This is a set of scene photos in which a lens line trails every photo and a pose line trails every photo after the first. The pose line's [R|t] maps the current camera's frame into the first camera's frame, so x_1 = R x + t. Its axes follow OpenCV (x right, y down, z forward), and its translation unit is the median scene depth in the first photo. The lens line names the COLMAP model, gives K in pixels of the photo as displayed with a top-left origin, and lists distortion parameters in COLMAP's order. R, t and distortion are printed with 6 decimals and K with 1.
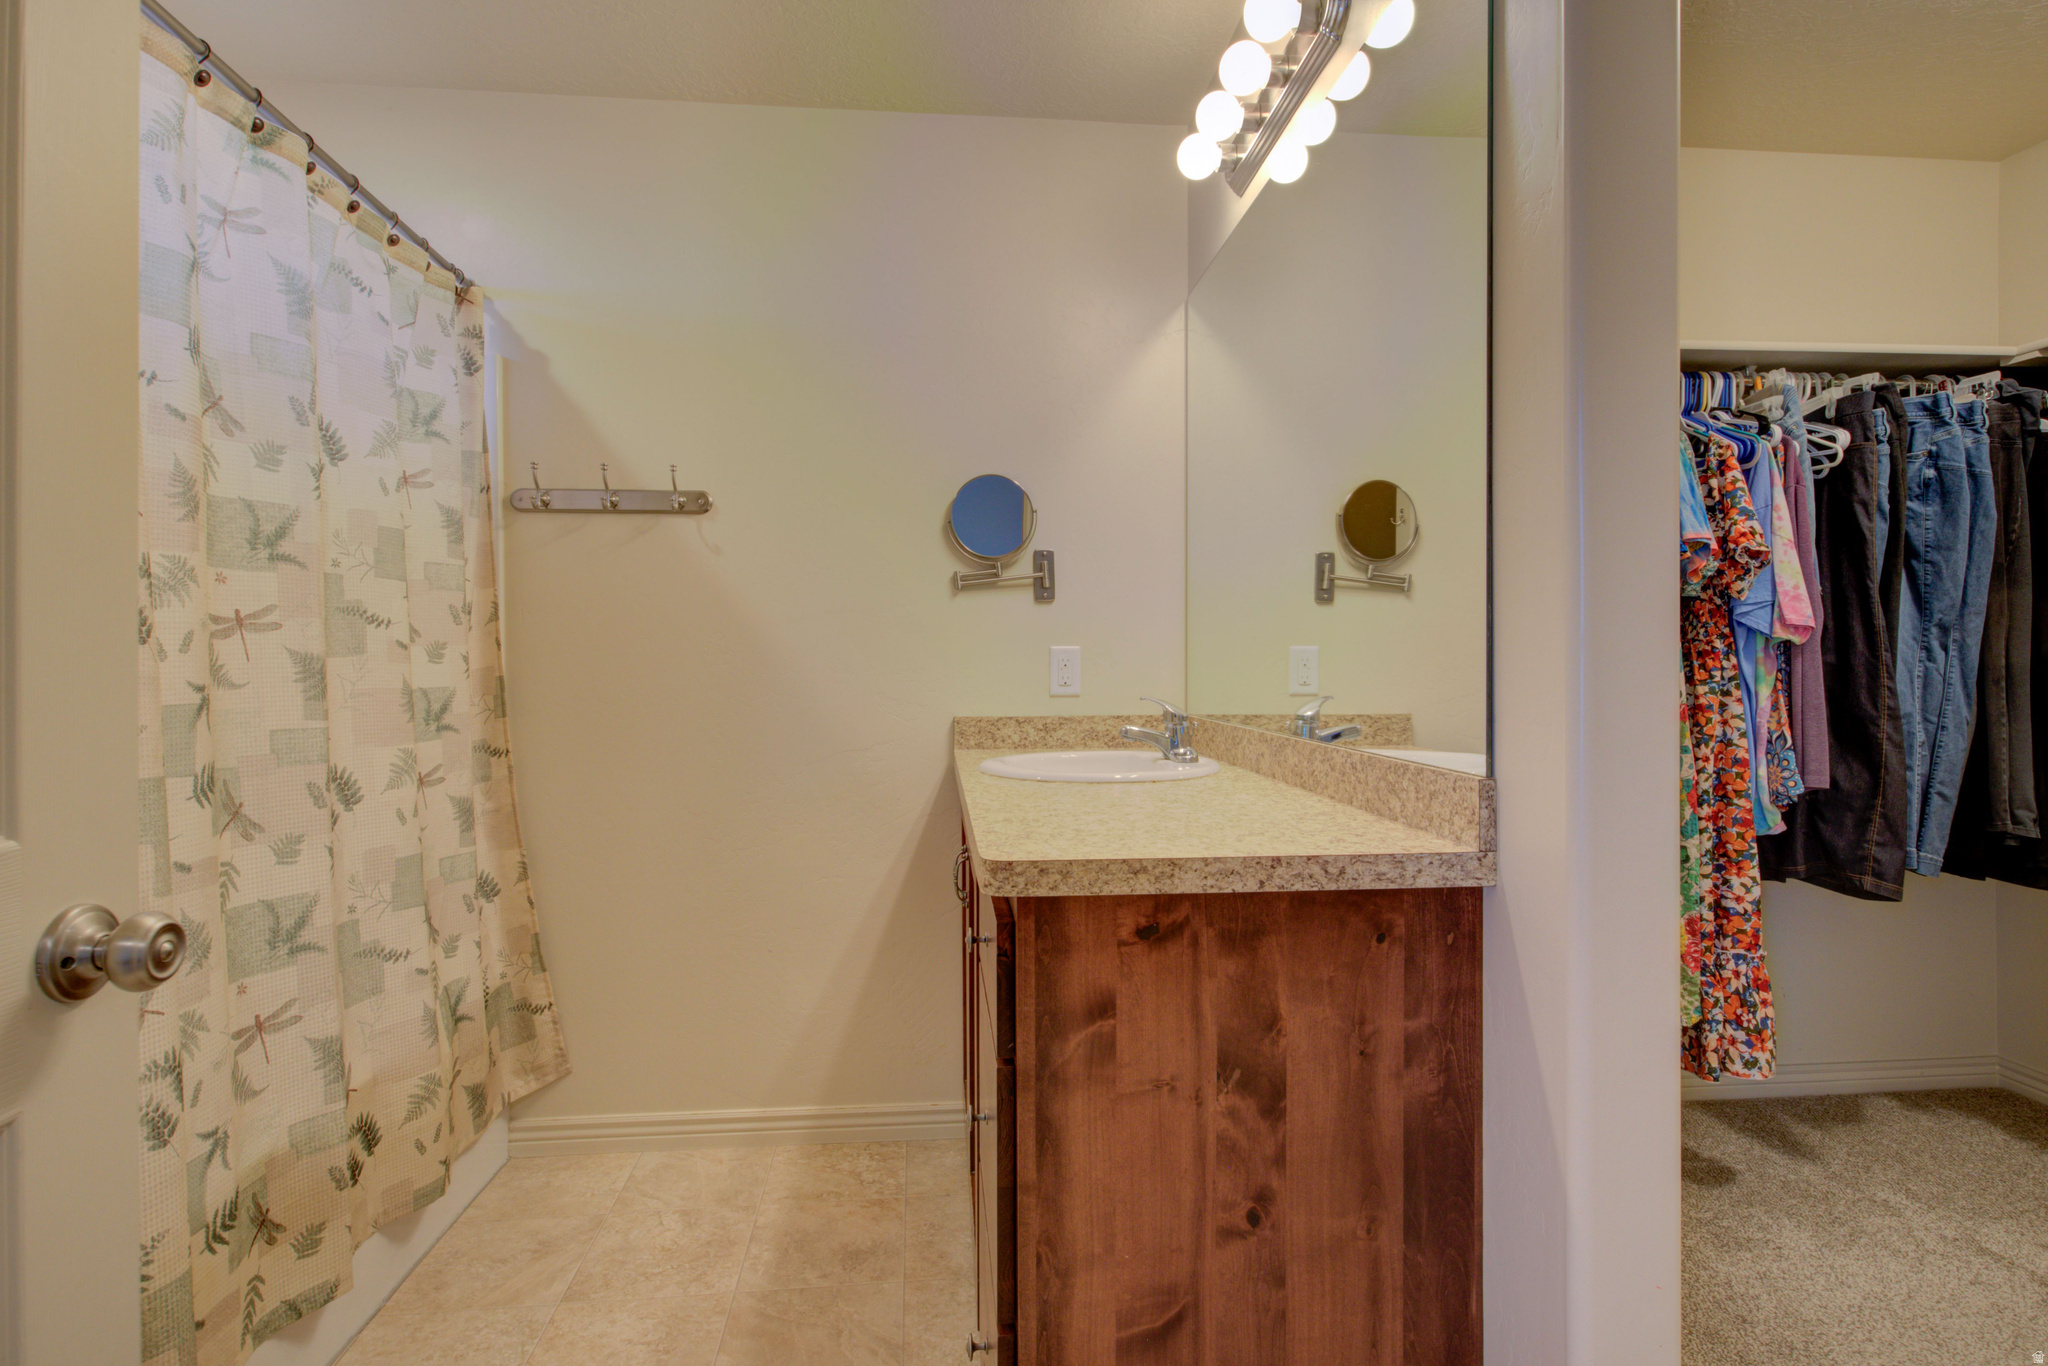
lens RADIAL K [[1055.6, 0, 1039.8], [0, 1055.6, 662.4], [0, 0, 1]] dist [0.002131, 0.000563]
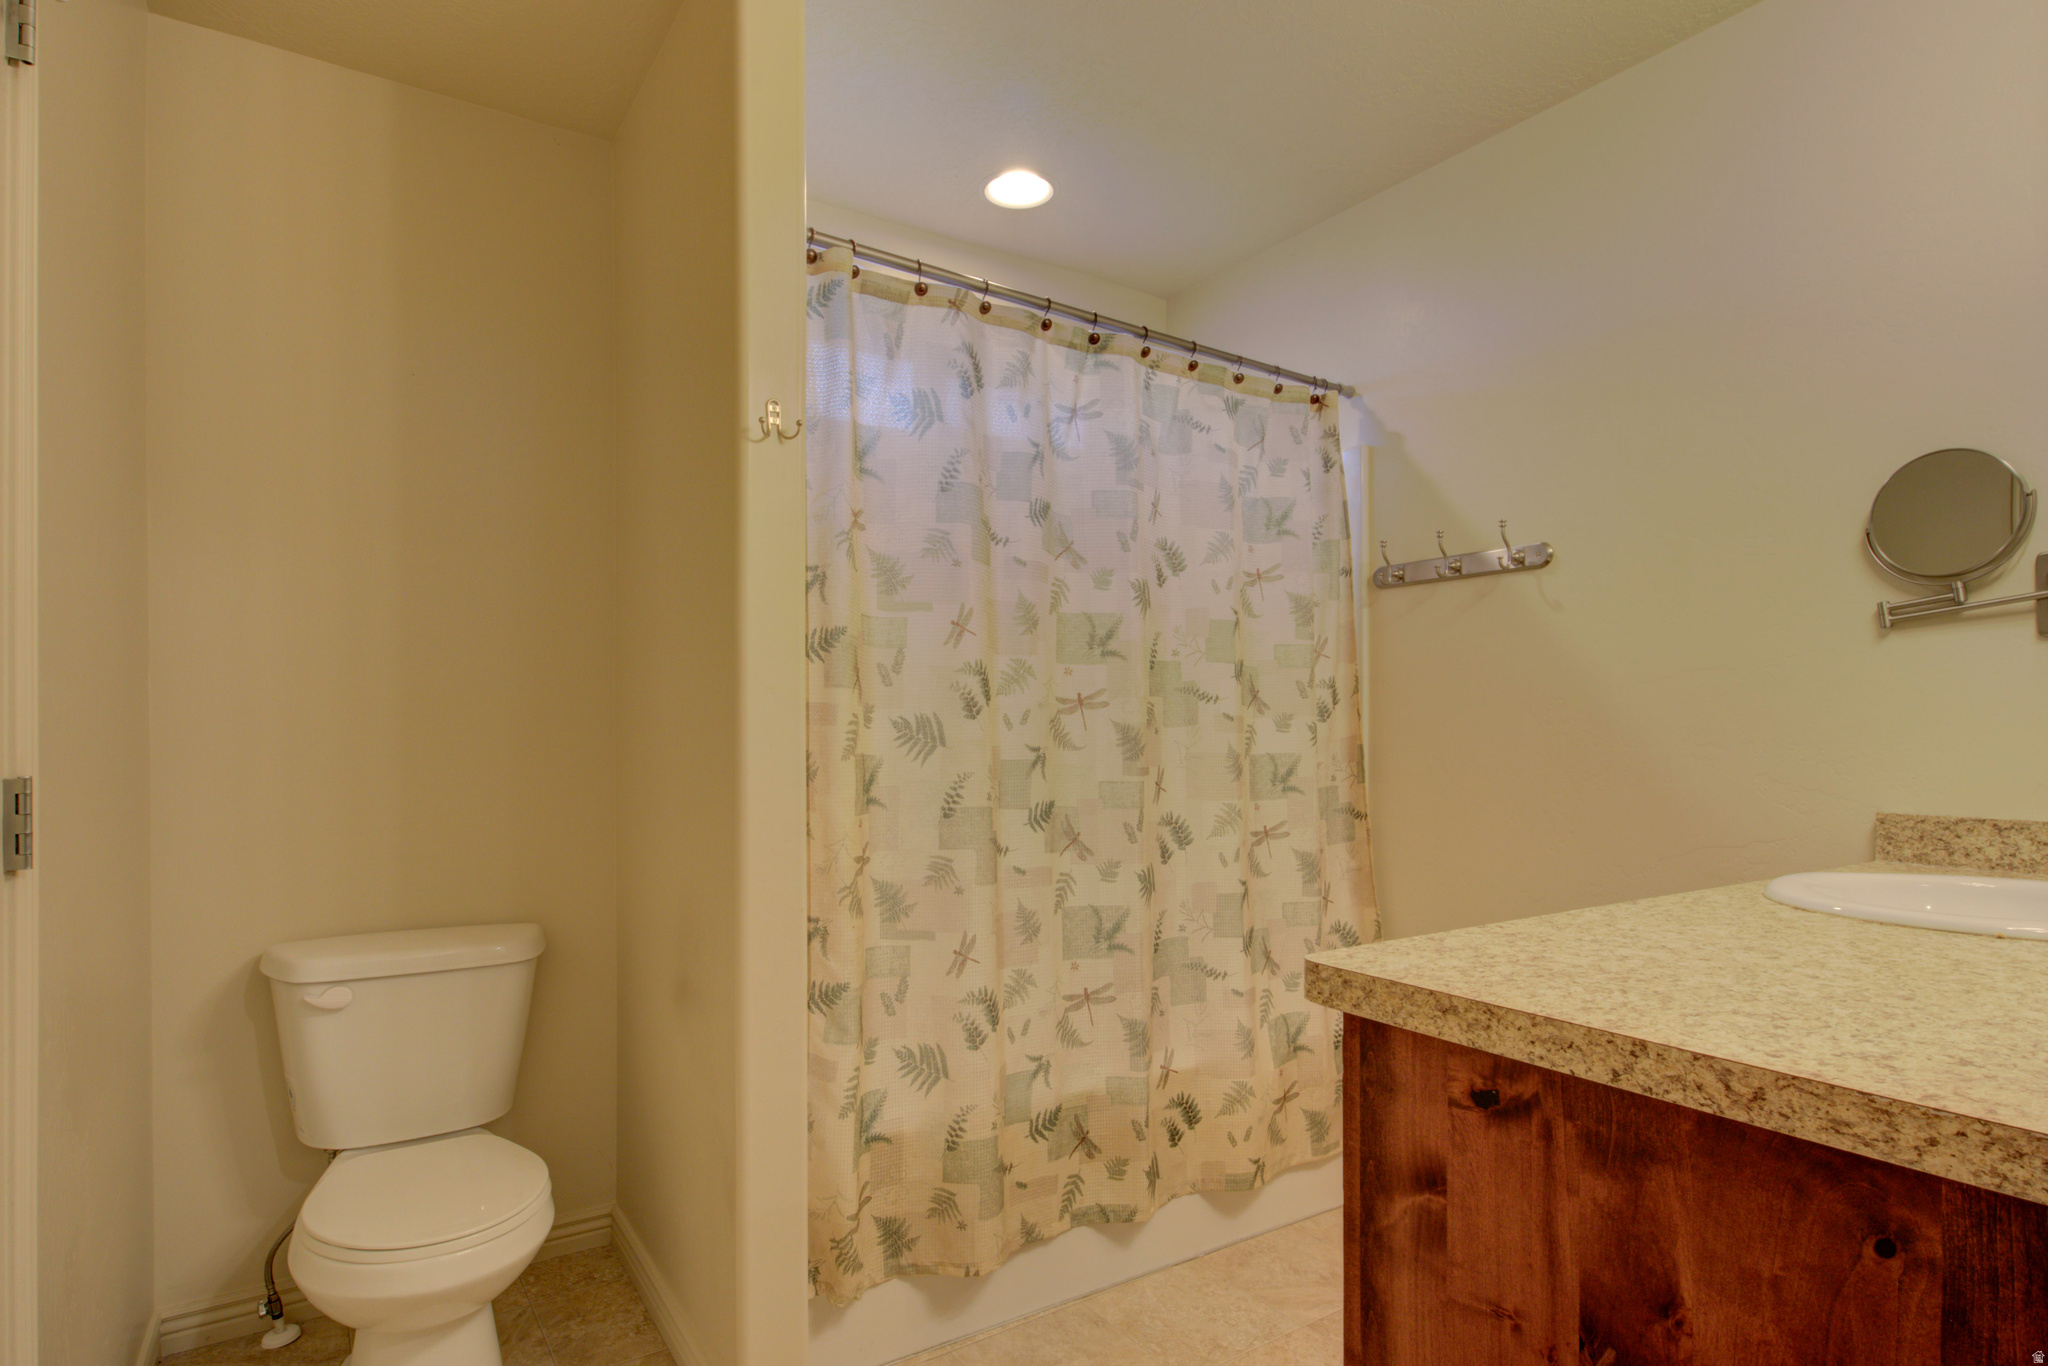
lens RADIAL K [[1103.4, 0, 1021.6], [0, 1103.4, 730.6], [0, 0, 1]] dist [0.003630, 0.001624]
pose [[0.450794, 0.002666, -0.892624, 0.522488], [-0.002780, 0.999995, 0.001583, -0.002907], [0.892624, 0.001768, 0.450799, 0.289814]]
